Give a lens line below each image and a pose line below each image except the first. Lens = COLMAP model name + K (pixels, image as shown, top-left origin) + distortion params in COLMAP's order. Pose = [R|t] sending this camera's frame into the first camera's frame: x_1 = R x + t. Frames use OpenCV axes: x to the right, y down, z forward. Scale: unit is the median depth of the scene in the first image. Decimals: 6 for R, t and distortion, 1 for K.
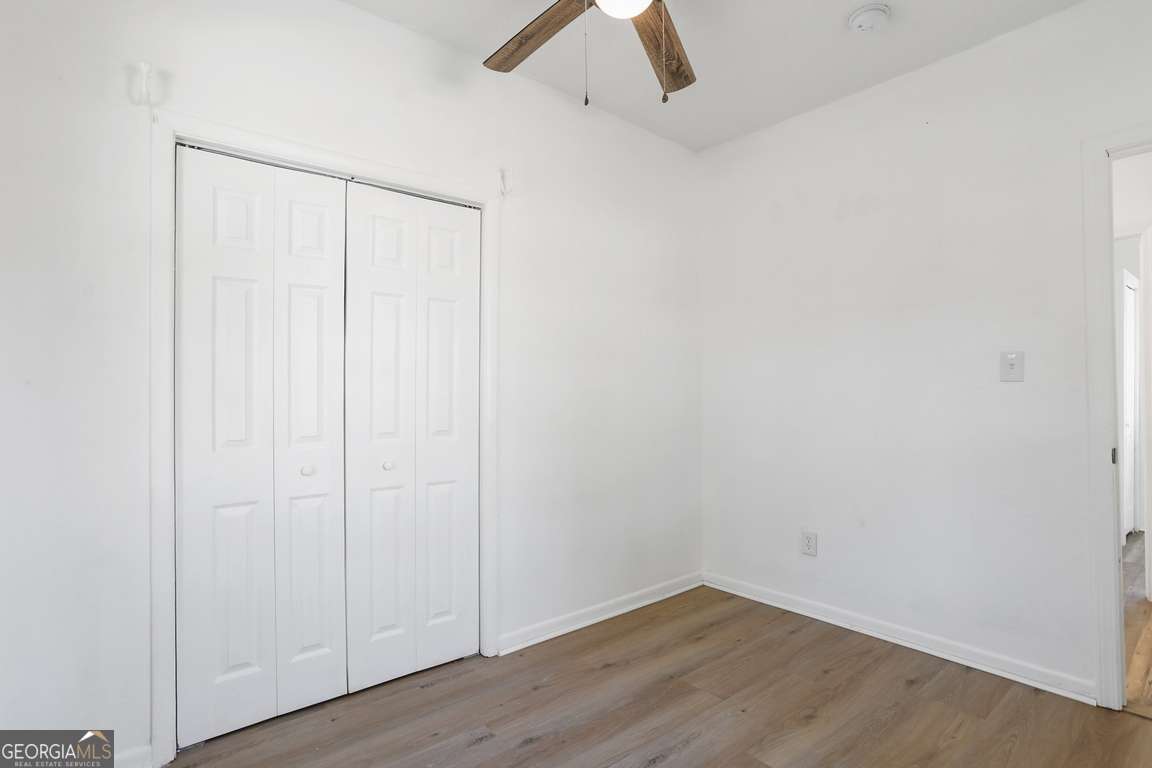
lens RADIAL K [[574.6, 0, 554.2], [0, 574.6, 389.5], [0, 0, 1]] dist [-0.061585, 0.032975]
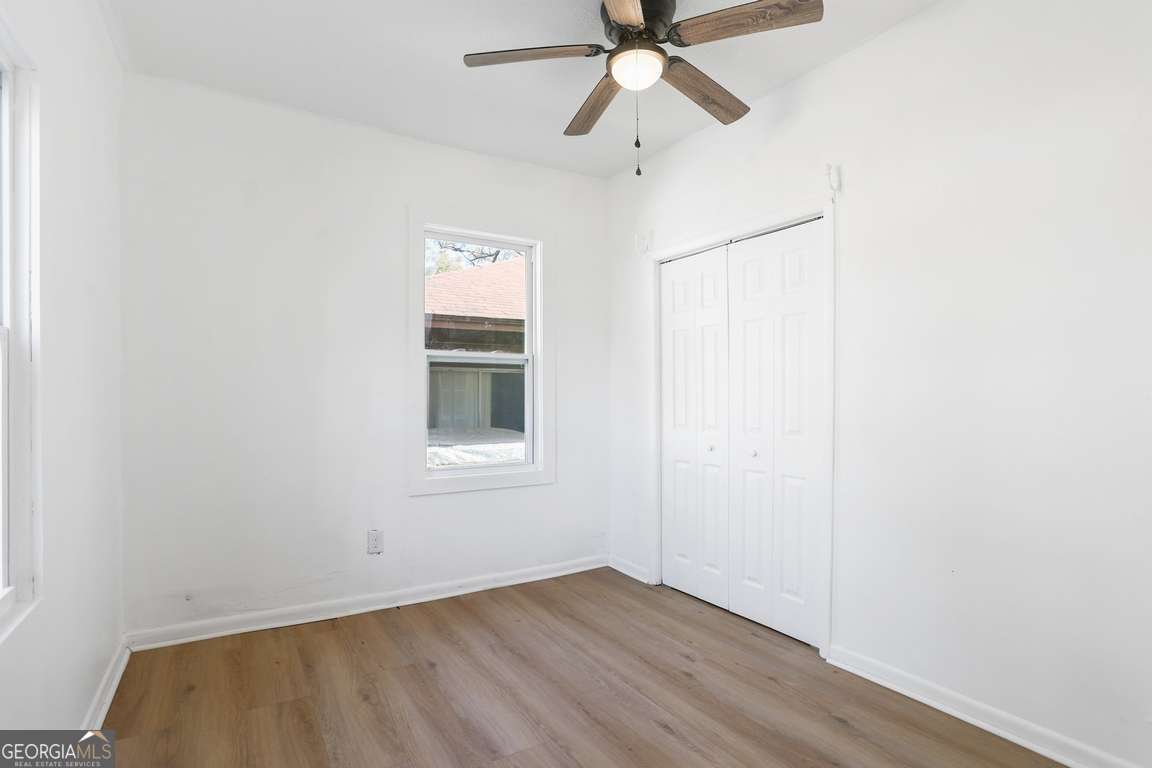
lens RADIAL K [[574.6, 0, 554.2], [0, 574.6, 389.5], [0, 0, 1]] dist [-0.061585, 0.032975]
pose [[-0.145984, 0.002429, -0.989284, 1.086677], [0.020265, 0.999795, -0.000535, -0.020036], [0.989079, -0.020126, -0.146003, 0.778126]]
